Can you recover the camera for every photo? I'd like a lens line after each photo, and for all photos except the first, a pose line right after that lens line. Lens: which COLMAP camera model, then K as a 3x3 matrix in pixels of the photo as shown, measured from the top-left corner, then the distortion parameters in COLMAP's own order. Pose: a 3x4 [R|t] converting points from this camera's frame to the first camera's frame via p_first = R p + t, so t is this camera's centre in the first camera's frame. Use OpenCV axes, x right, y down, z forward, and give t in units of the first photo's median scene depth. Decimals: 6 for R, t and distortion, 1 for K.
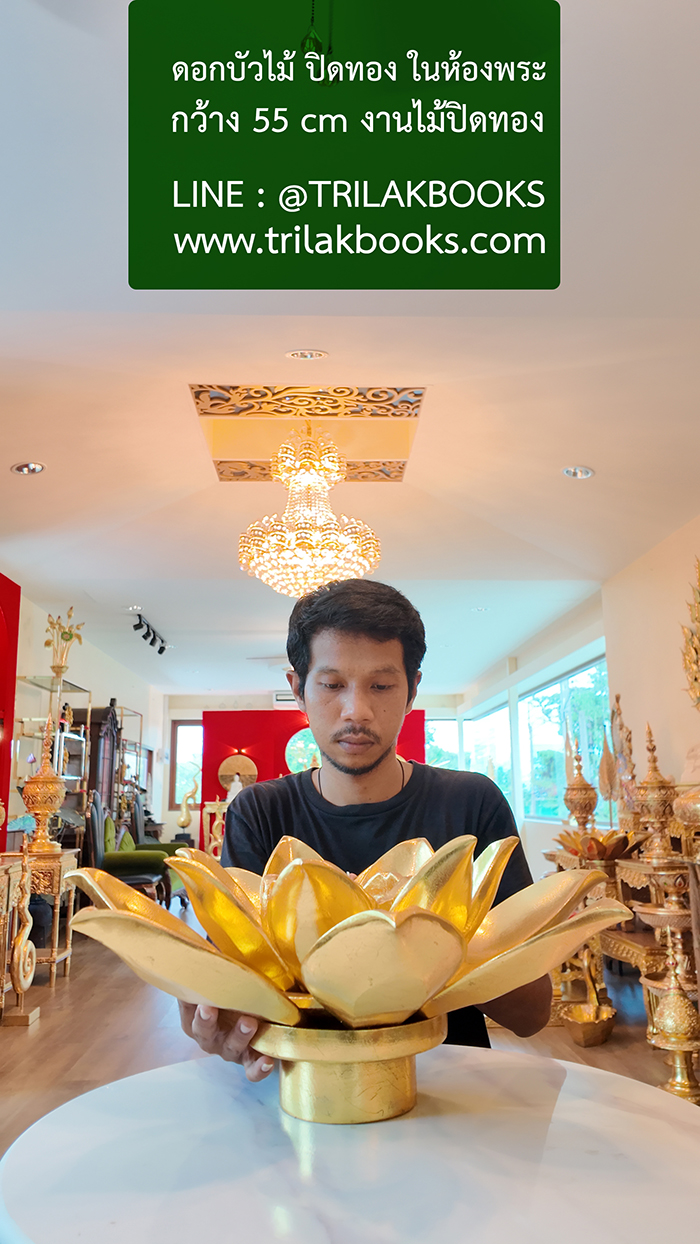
lens RADIAL K [[913.5, 0, 350.0], [0, 913.5, 622.0], [0, 0, 1]] dist [0.135650, -0.217055]
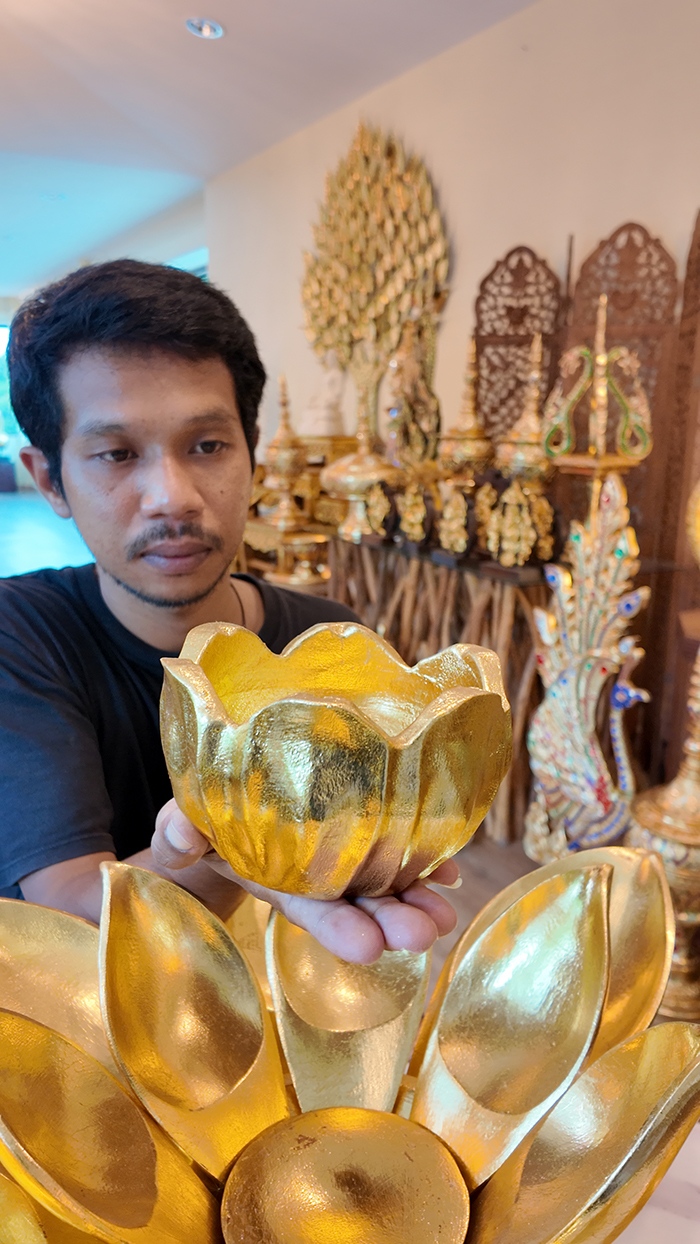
lens RADIAL K [[913.5, 0, 350.0], [0, 913.5, 622.0], [0, 0, 1]] dist [0.135650, -0.217055]
pose [[0.889343, -0.090322, 0.448231, -0.033125], [-0.099879, 0.918247, 0.383206, -0.014949], [-0.446199, -0.385570, 0.807615, 0.119615]]
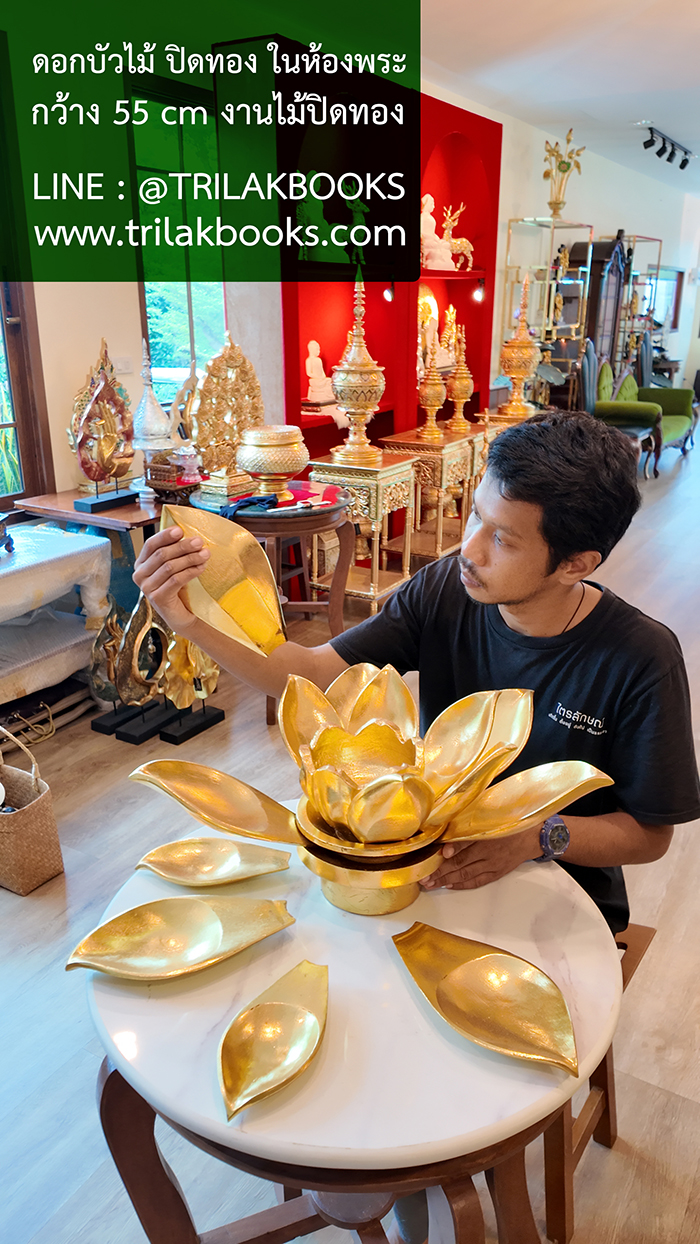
lens RADIAL K [[913.5, 0, 350.0], [0, 913.5, 622.0], [0, 0, 1]] dist [0.135650, -0.217055]
pose [[0.839138, 0.195760, -0.507470, 0.092703], [0.091169, 0.869167, 0.486042, -0.077444], [0.536224, -0.454121, 0.711504, 0.028675]]
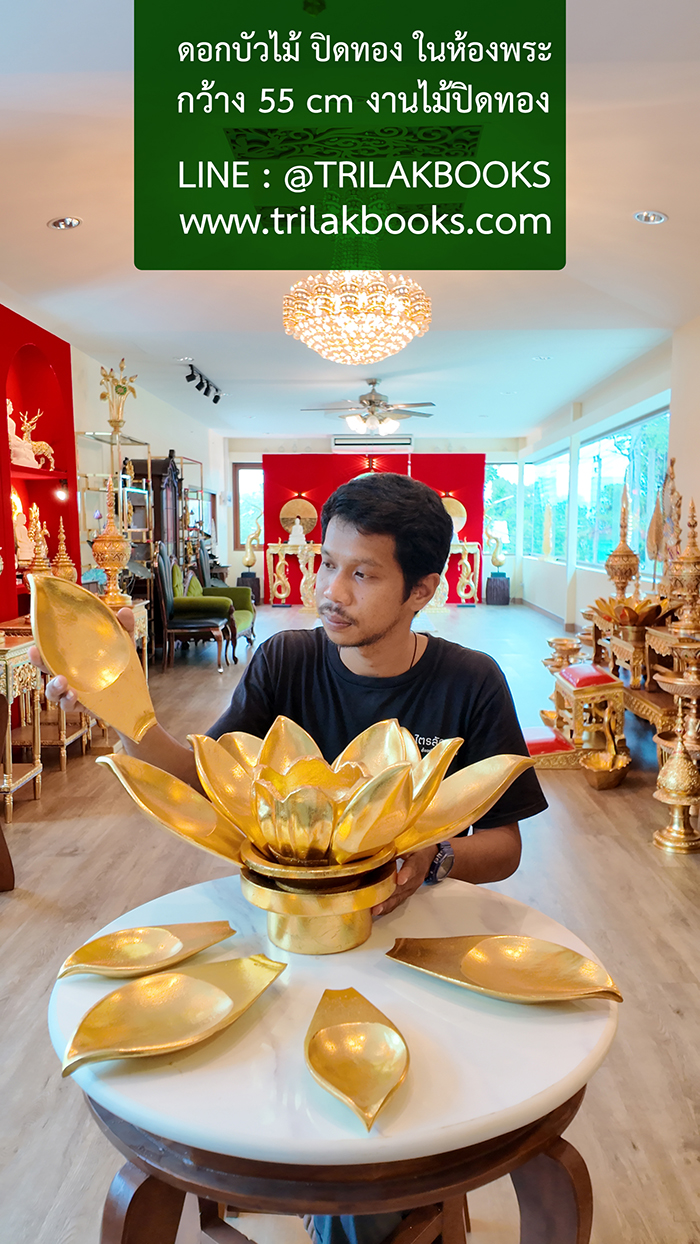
lens RADIAL K [[913.5, 0, 350.0], [0, 913.5, 622.0], [0, 0, 1]] dist [0.135650, -0.217055]
pose [[0.997432, 0.016387, -0.069721, 0.019438], [0.004594, 0.956828, 0.290618, -0.044057], [0.071474, -0.290192, 0.954296, -0.017529]]
